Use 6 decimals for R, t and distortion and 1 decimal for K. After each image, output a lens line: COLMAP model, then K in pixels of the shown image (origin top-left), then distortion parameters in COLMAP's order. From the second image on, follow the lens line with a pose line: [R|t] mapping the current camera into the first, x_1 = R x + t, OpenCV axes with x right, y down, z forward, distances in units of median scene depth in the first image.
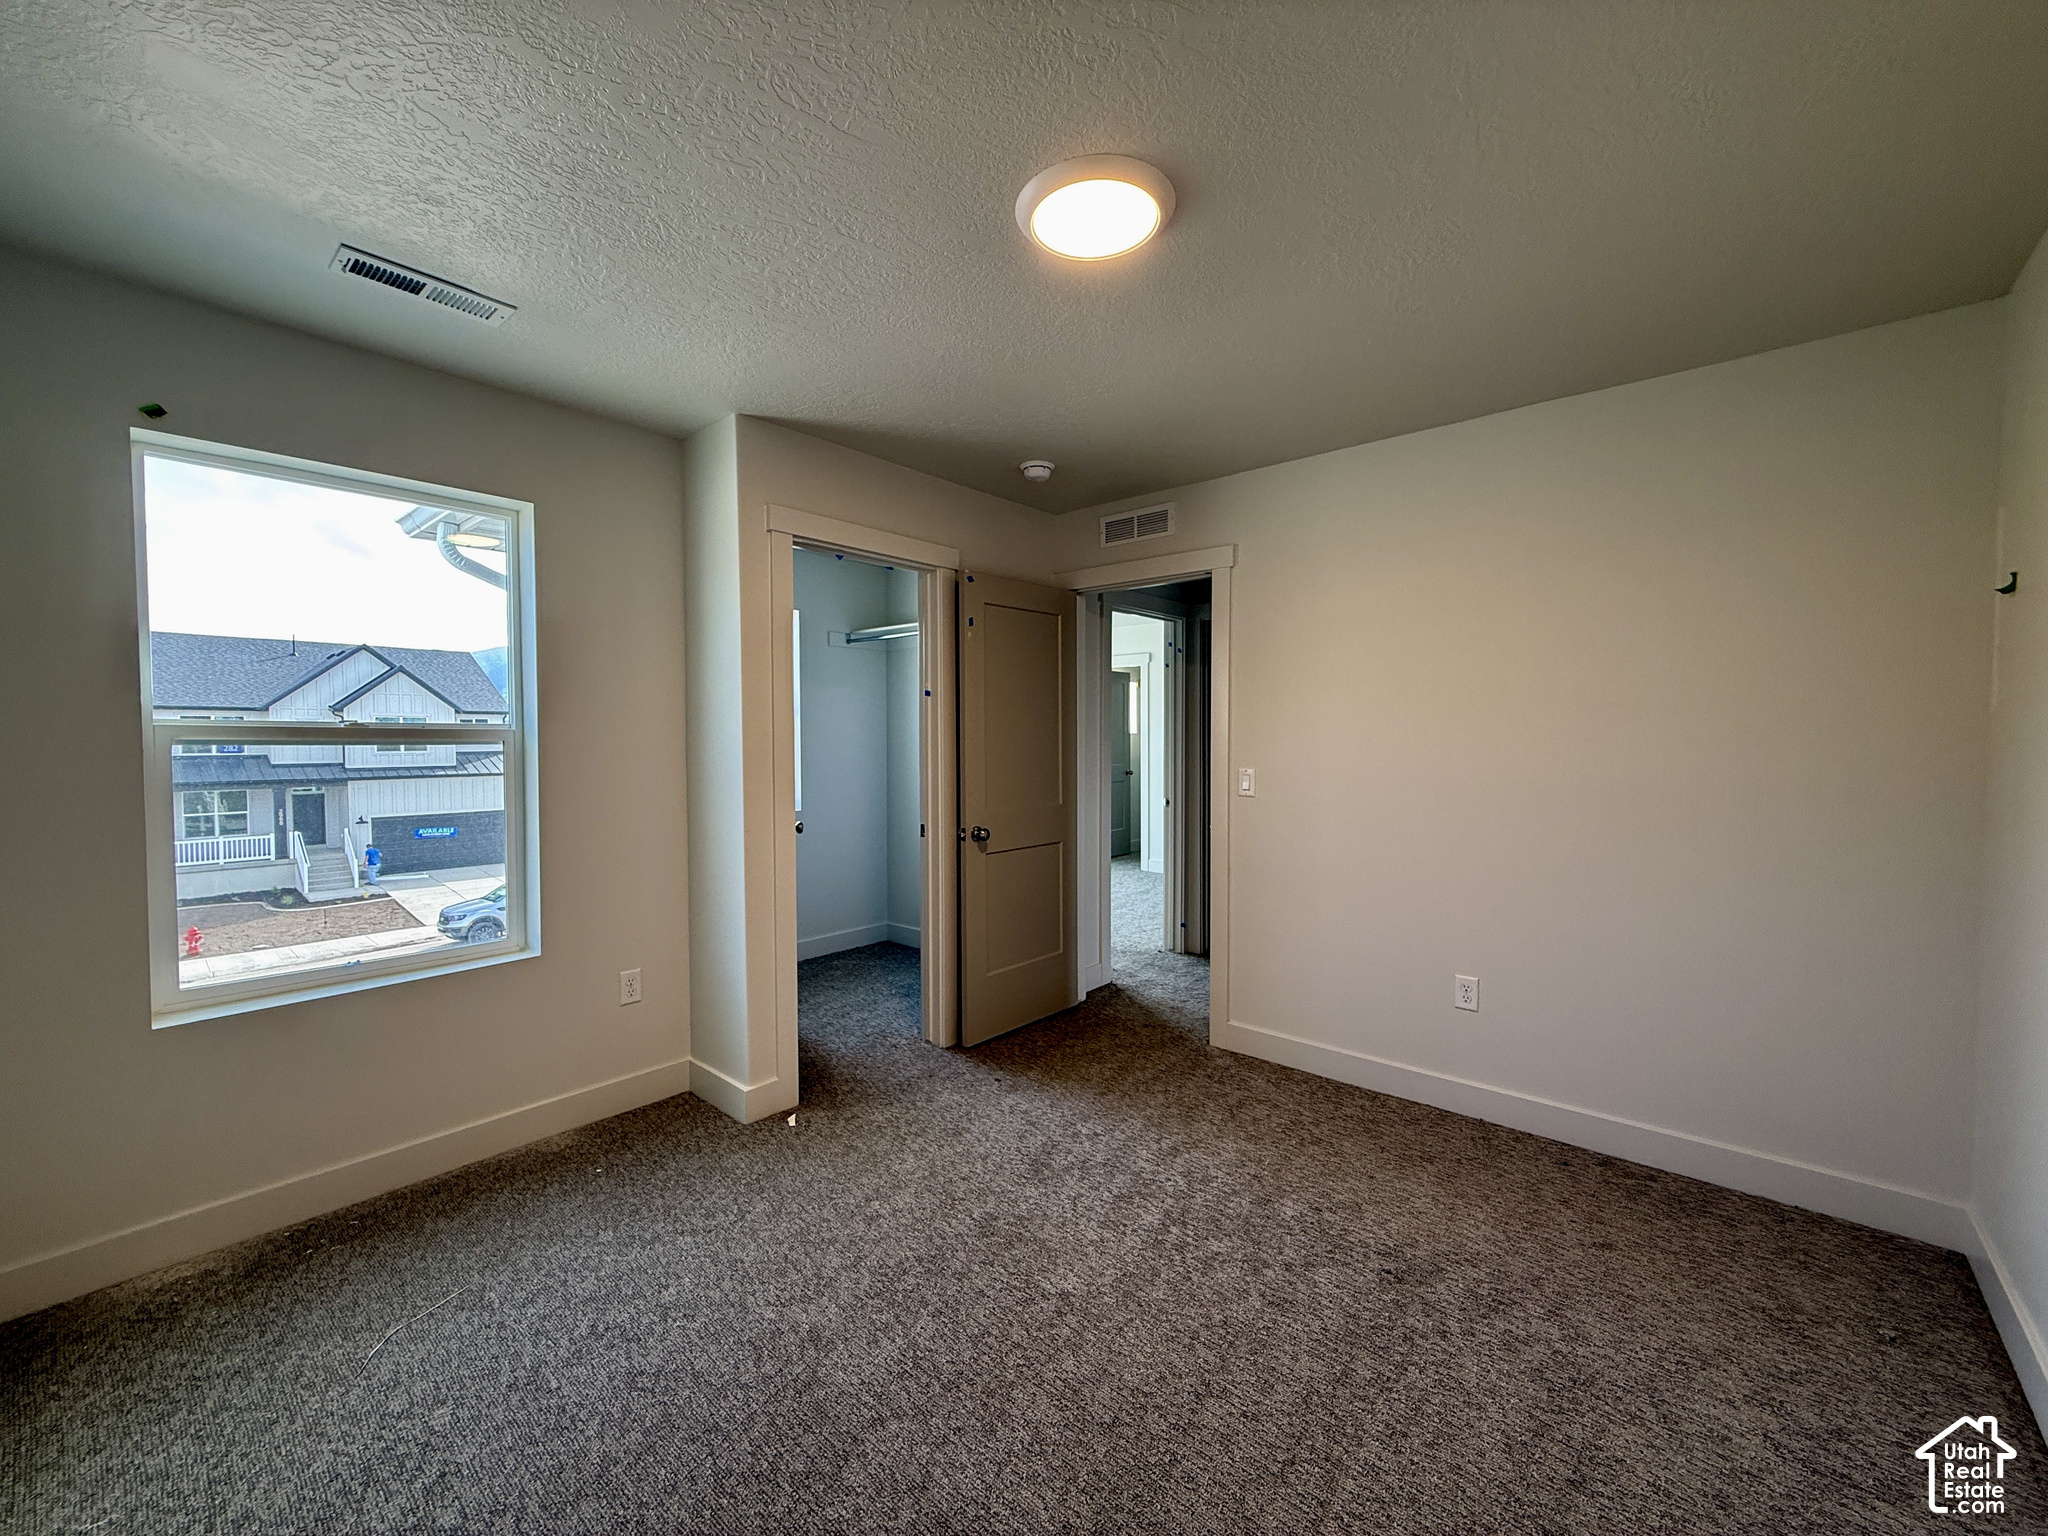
lens RADIAL K [[820.2, 0, 968.6], [0, 820.2, 761.3], [0, 0, 1]] dist [0.060804, 0.000011]
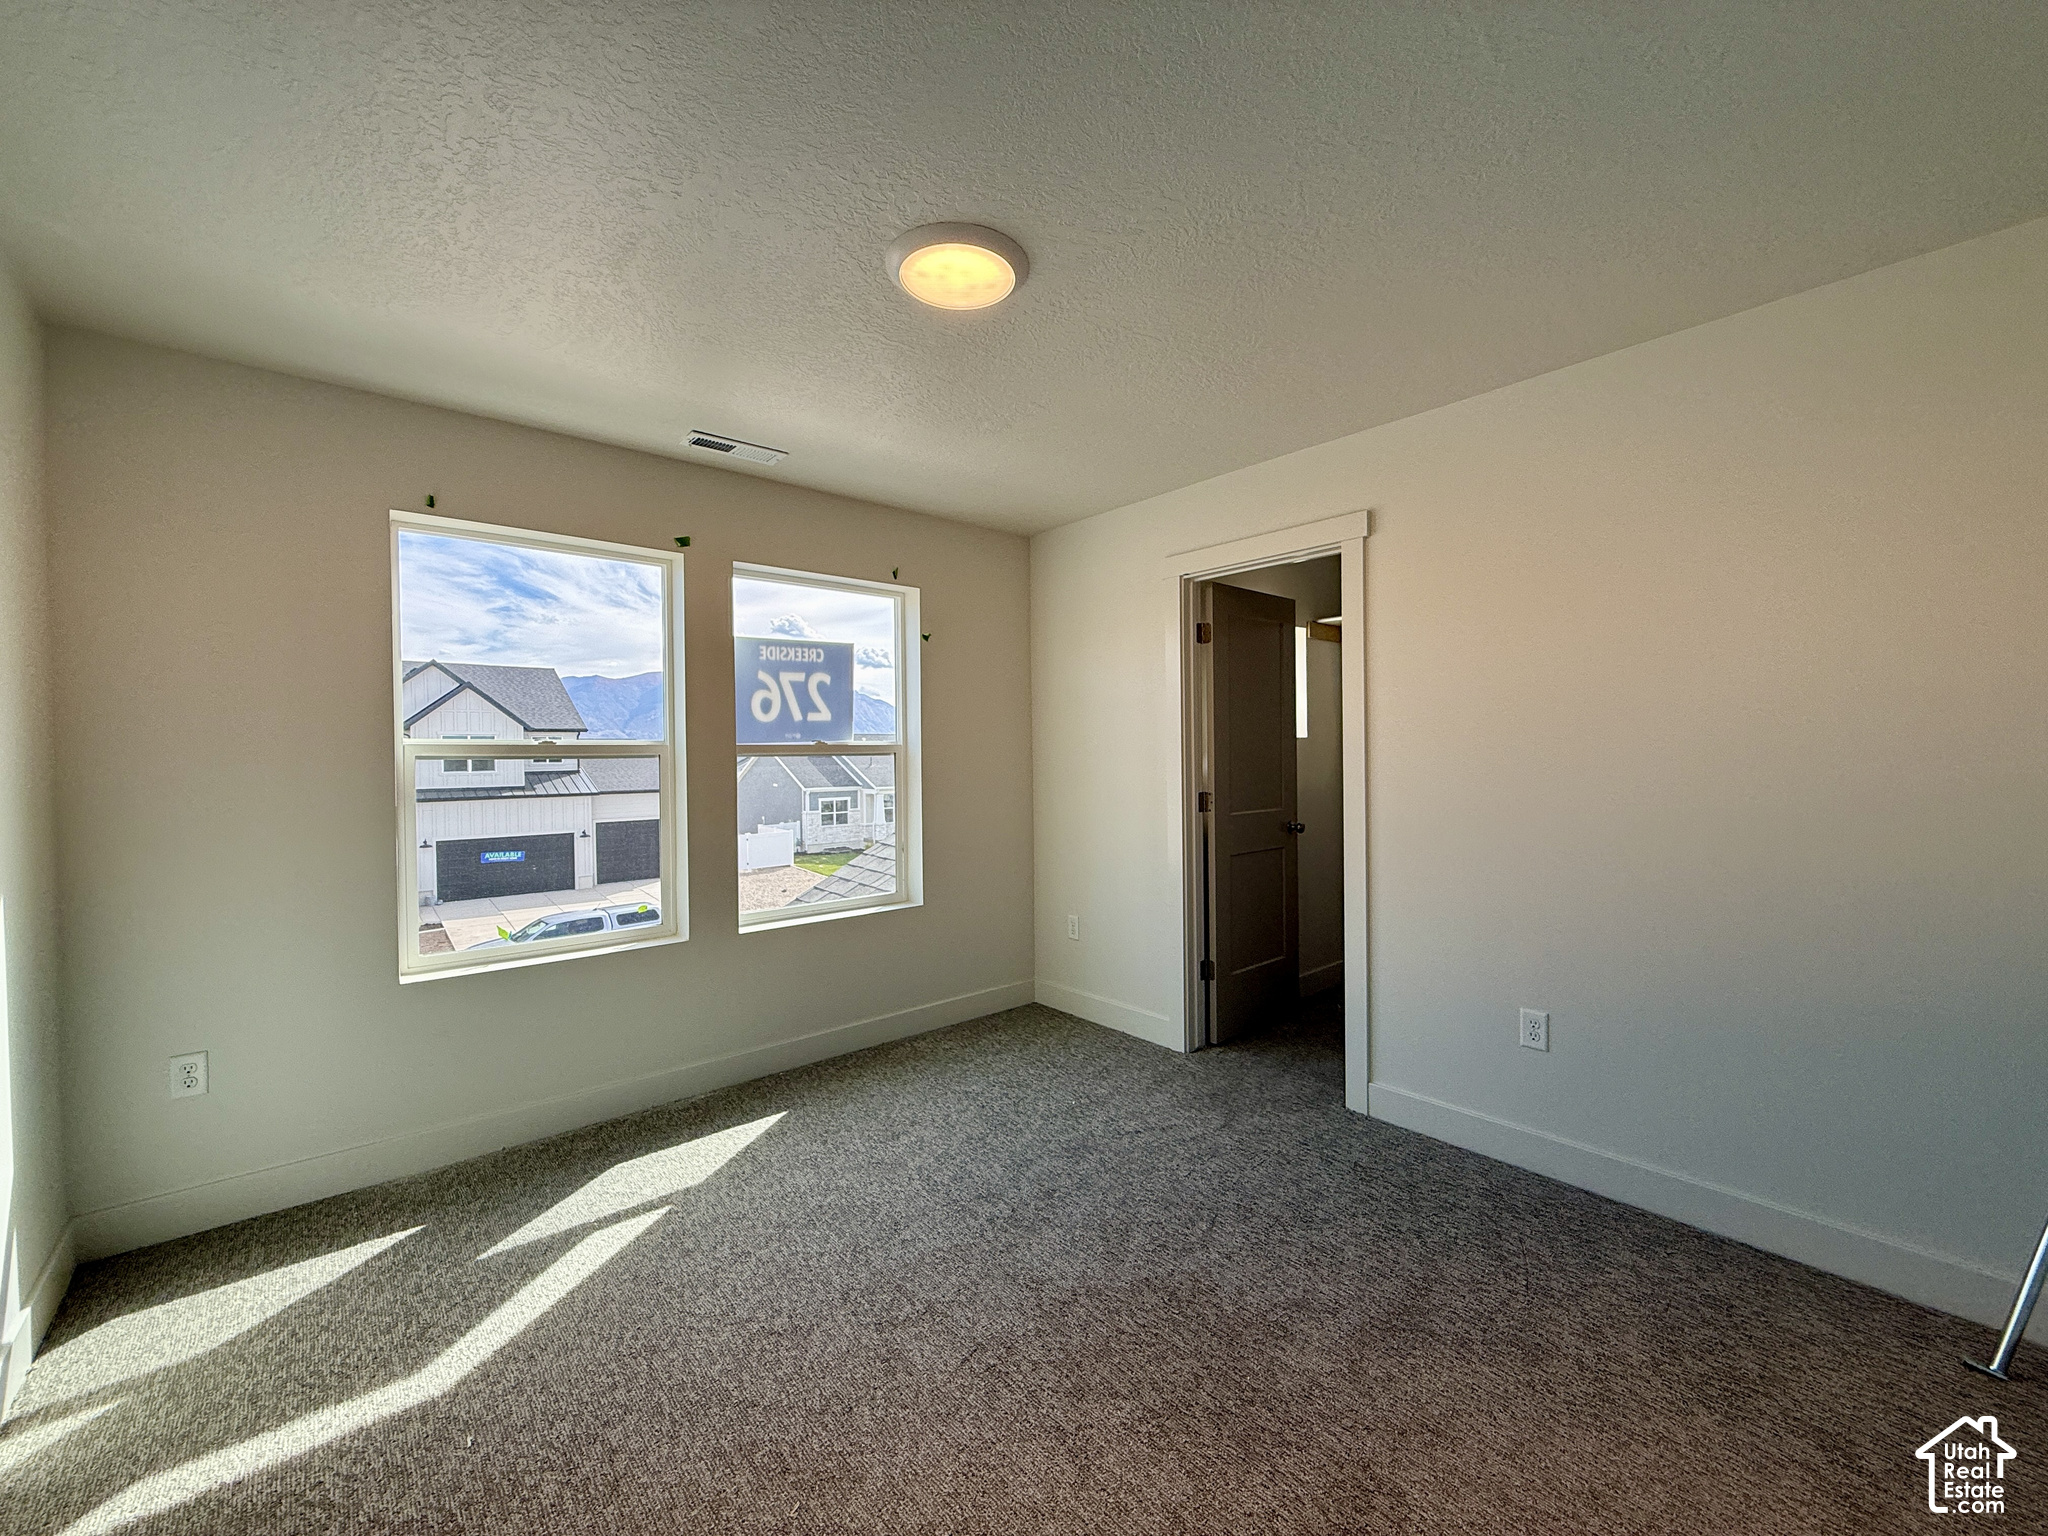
lens RADIAL K [[820.2, 0, 968.6], [0, 820.2, 761.3], [0, 0, 1]] dist [0.060804, 0.000011]
pose [[0.988736, -0.002123, -0.149653, 0.024941], [-0.001269, 0.999745, -0.022564, -0.002328], [0.149662, 0.022500, 0.988481, 0.145092]]
